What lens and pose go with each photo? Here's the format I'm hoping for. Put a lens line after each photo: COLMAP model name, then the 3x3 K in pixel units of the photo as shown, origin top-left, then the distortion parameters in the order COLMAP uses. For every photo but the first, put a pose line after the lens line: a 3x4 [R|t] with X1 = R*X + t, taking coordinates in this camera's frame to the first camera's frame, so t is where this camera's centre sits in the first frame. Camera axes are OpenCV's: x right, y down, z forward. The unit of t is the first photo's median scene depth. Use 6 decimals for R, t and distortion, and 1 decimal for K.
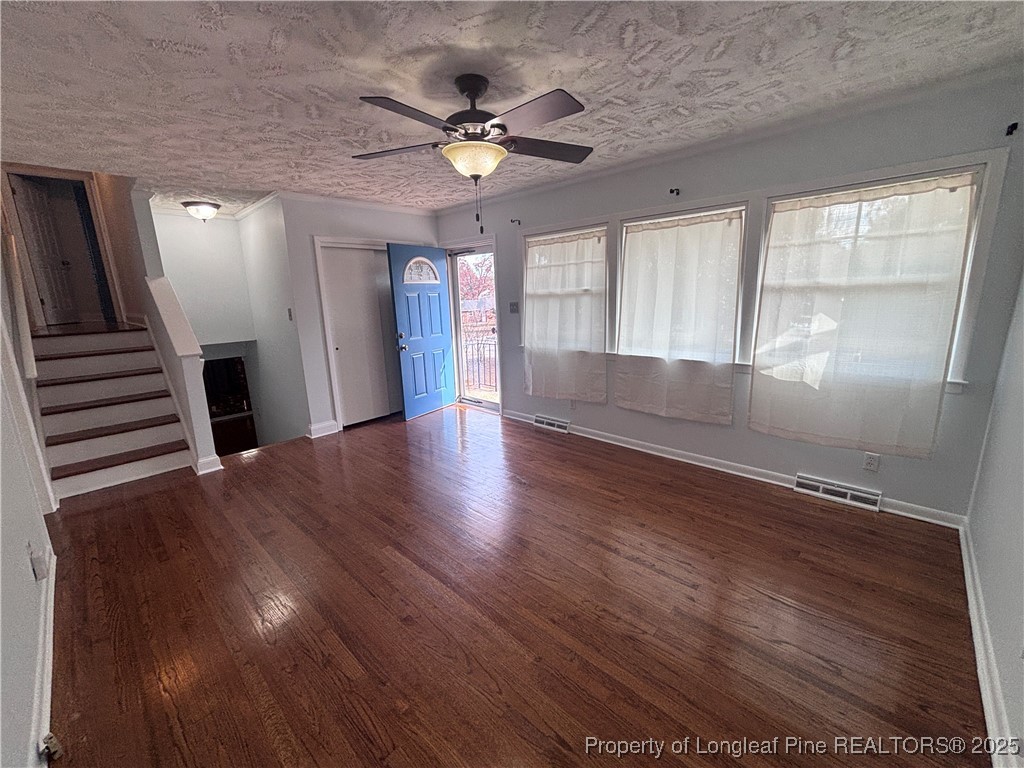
lens RADIAL K [[416.2, 0, 512.0], [0, 416.2, 384.0], [0, 0, 1]] dist [-0.008987, -0.000123]
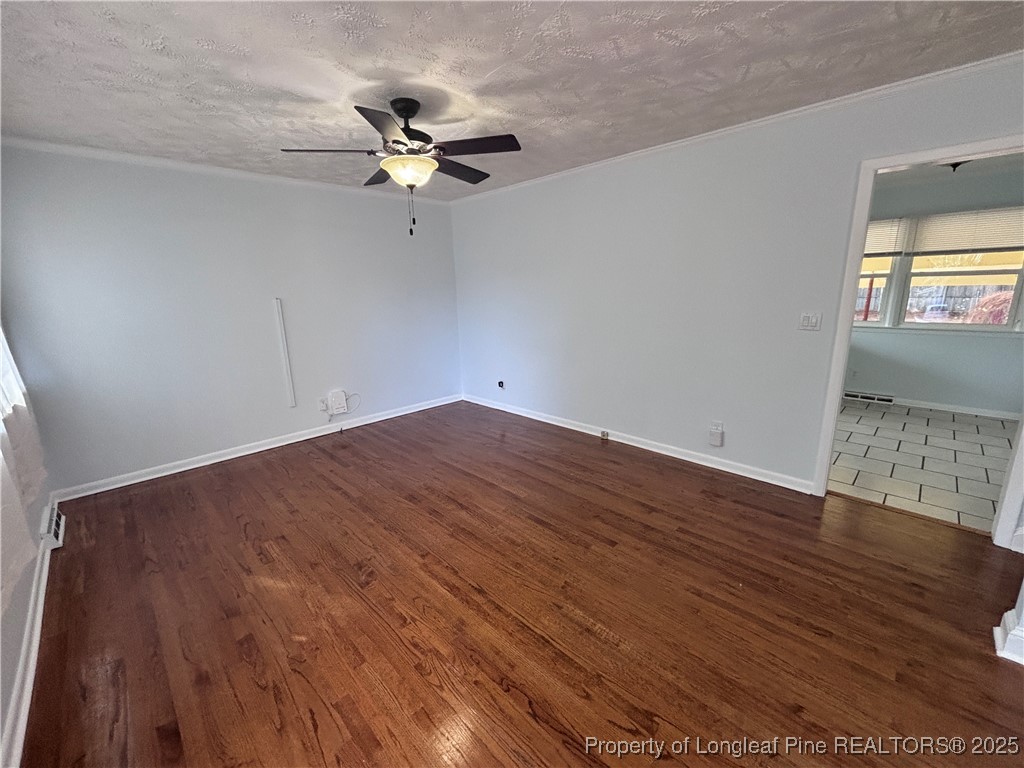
lens RADIAL K [[416.2, 0, 512.0], [0, 416.2, 384.0], [0, 0, 1]] dist [-0.008987, -0.000123]
pose [[-0.998134, 0.046718, 0.039330, -0.326455], [0.059055, 0.902403, 0.426827, -0.407213], [-0.015551, 0.428353, -0.903478, 1.925923]]
